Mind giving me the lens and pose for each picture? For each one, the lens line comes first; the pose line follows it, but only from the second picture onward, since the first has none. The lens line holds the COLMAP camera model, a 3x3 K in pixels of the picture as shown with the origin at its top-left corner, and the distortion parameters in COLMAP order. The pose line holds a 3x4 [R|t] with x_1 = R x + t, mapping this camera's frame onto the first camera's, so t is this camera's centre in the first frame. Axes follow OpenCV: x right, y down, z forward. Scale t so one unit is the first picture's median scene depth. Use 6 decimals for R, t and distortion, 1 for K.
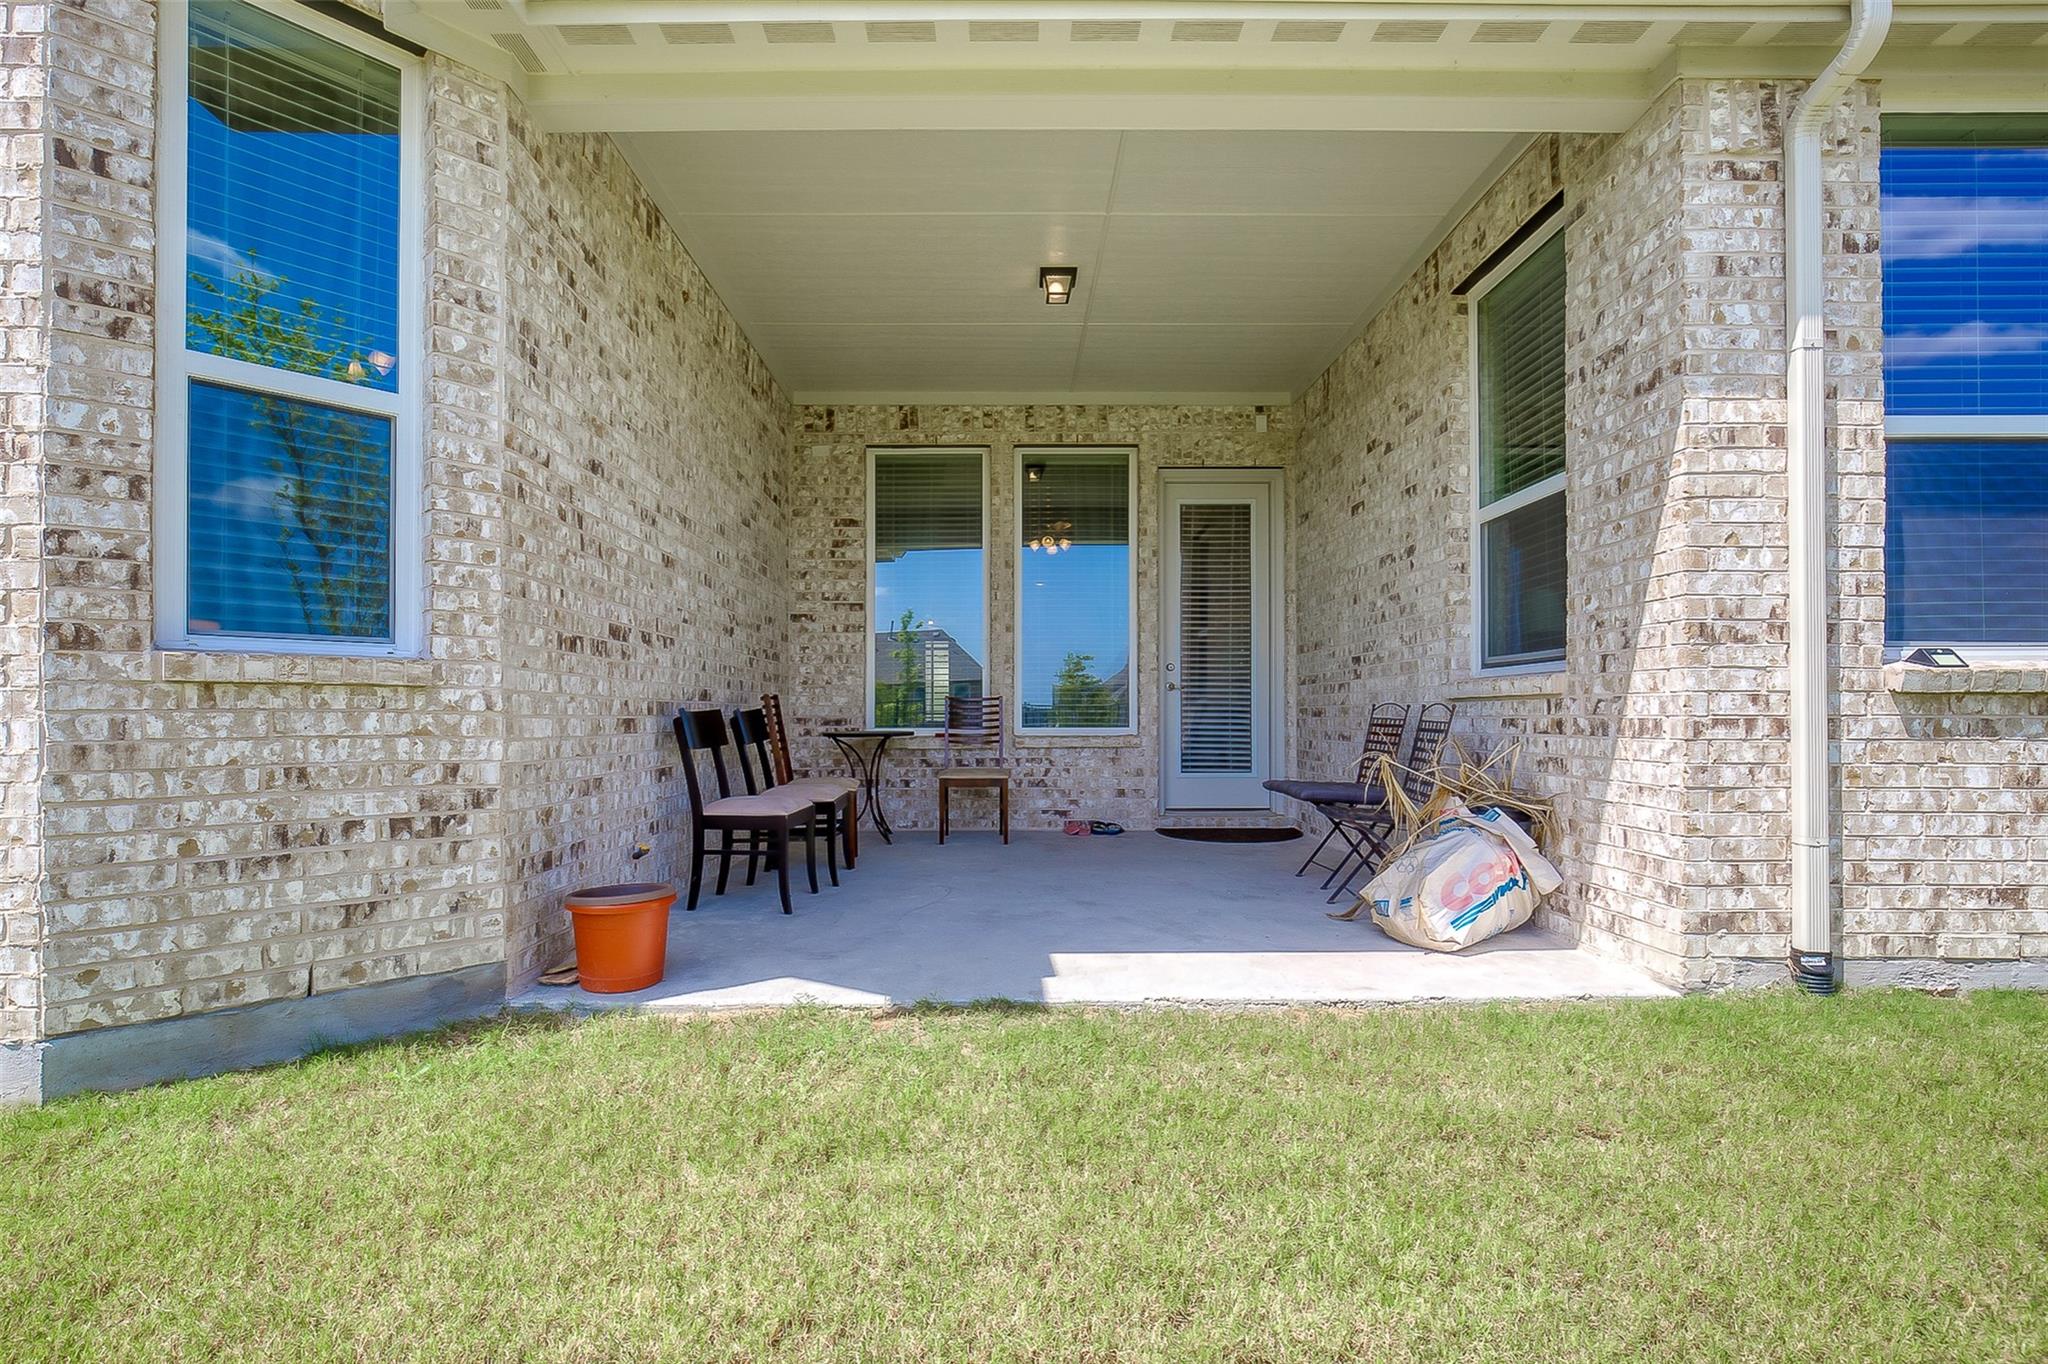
lens RADIAL K [[946.9, 0, 1026.1], [0, 946.9, 709.6], [0, 0, 1]] dist [-0.007829, 0.003819]
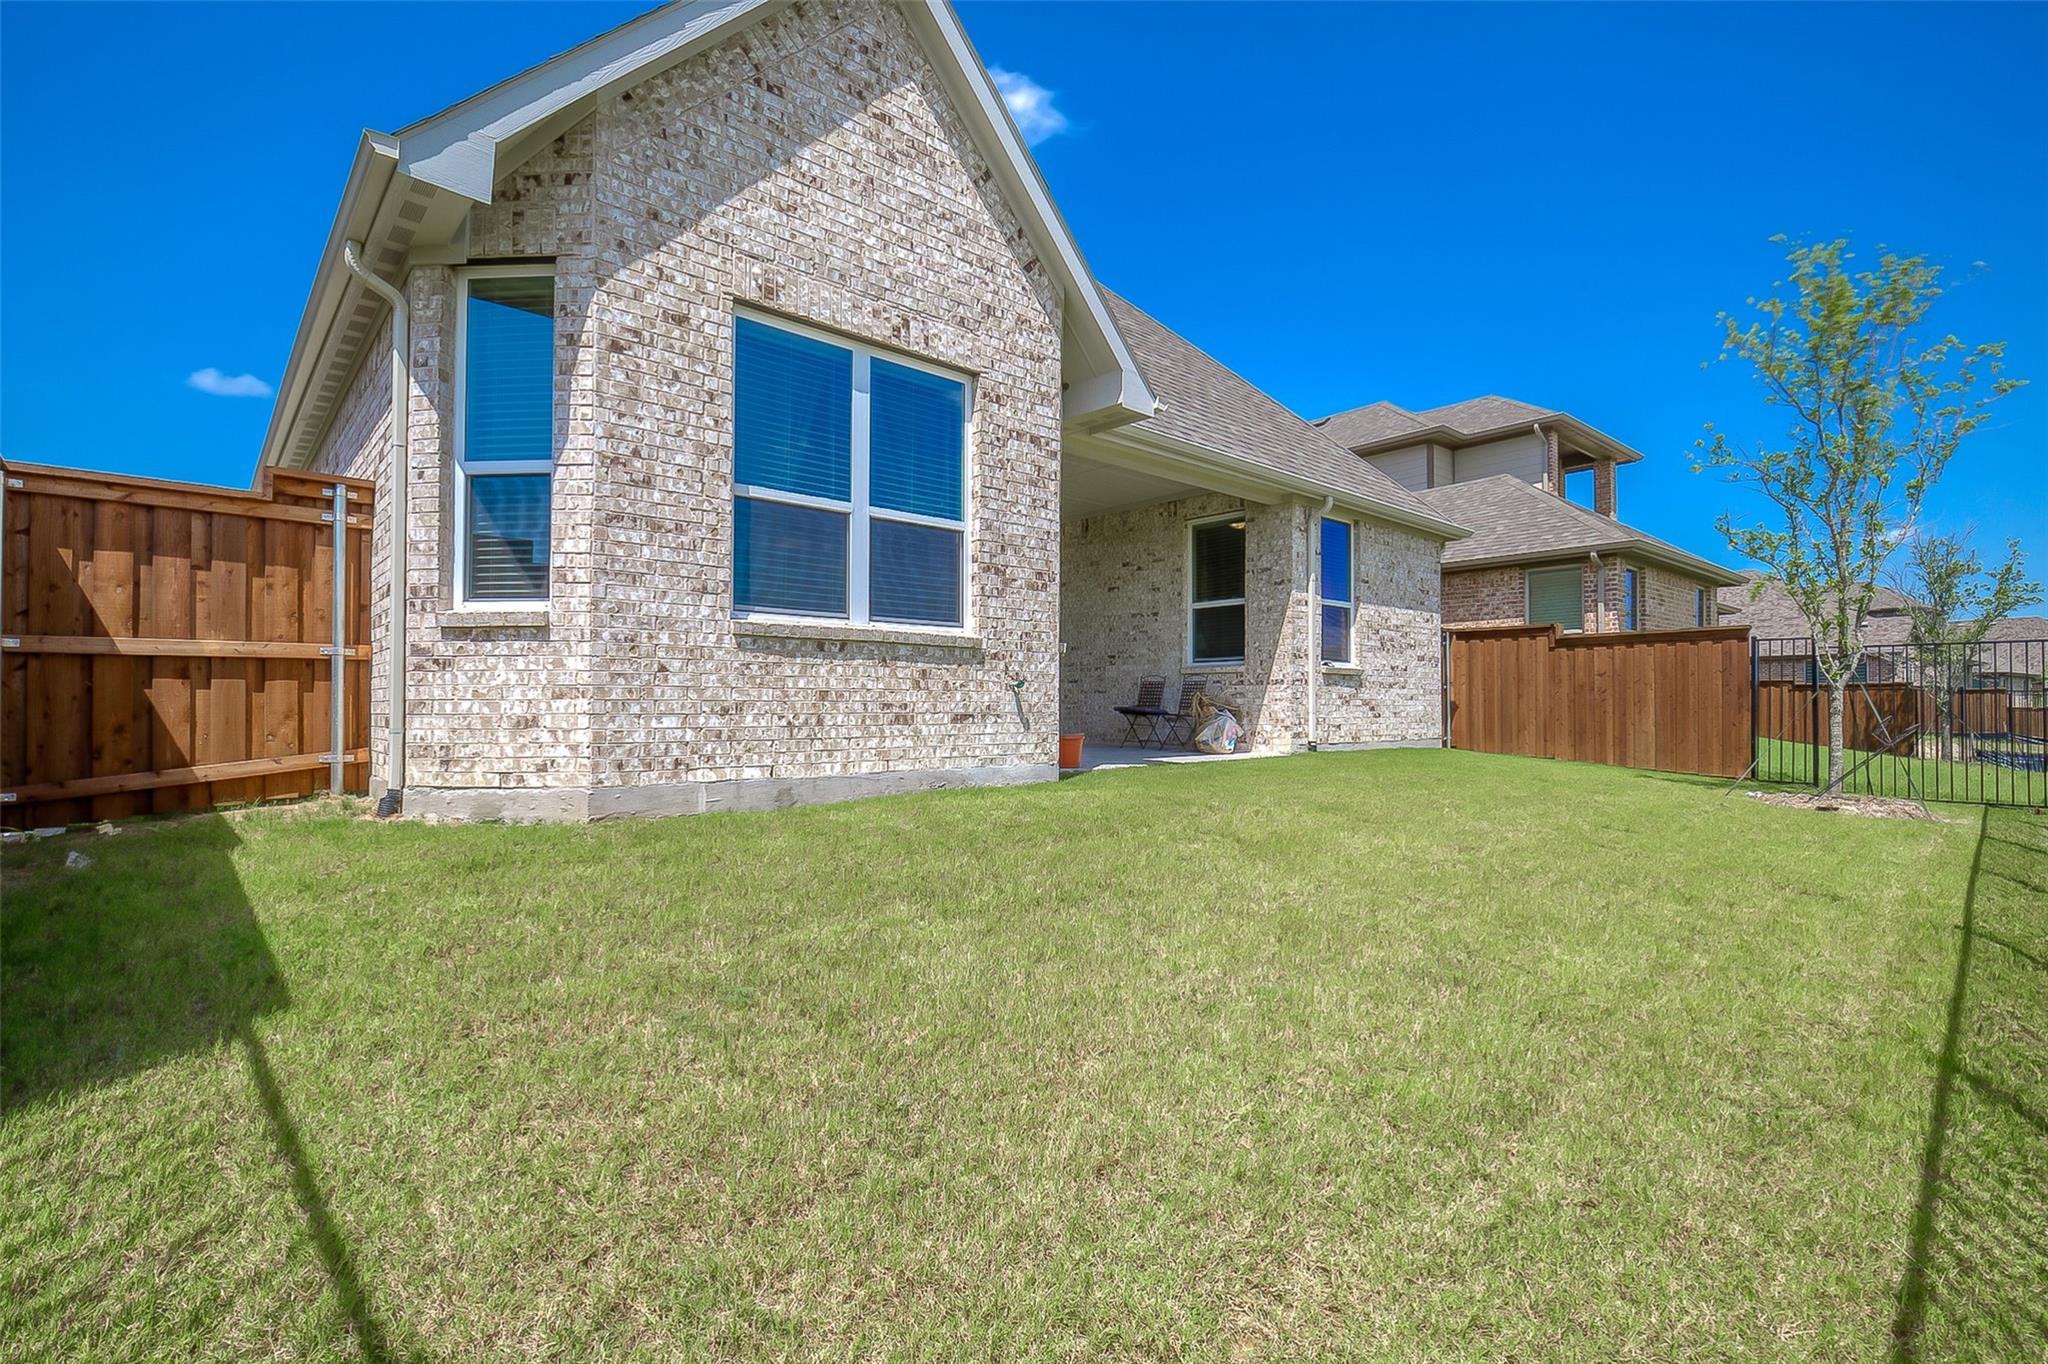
lens RADIAL K [[946.9, 0, 1022.7], [0, 946.9, 692.0], [0, 0, 1]] dist [-0.007829, 0.003819]
pose [[0.751681, 0.010096, 0.659449, -2.444503], [-0.007627, 0.999949, -0.006615, 0.090221], [-0.659482, -0.000057, 0.751720, -1.036545]]
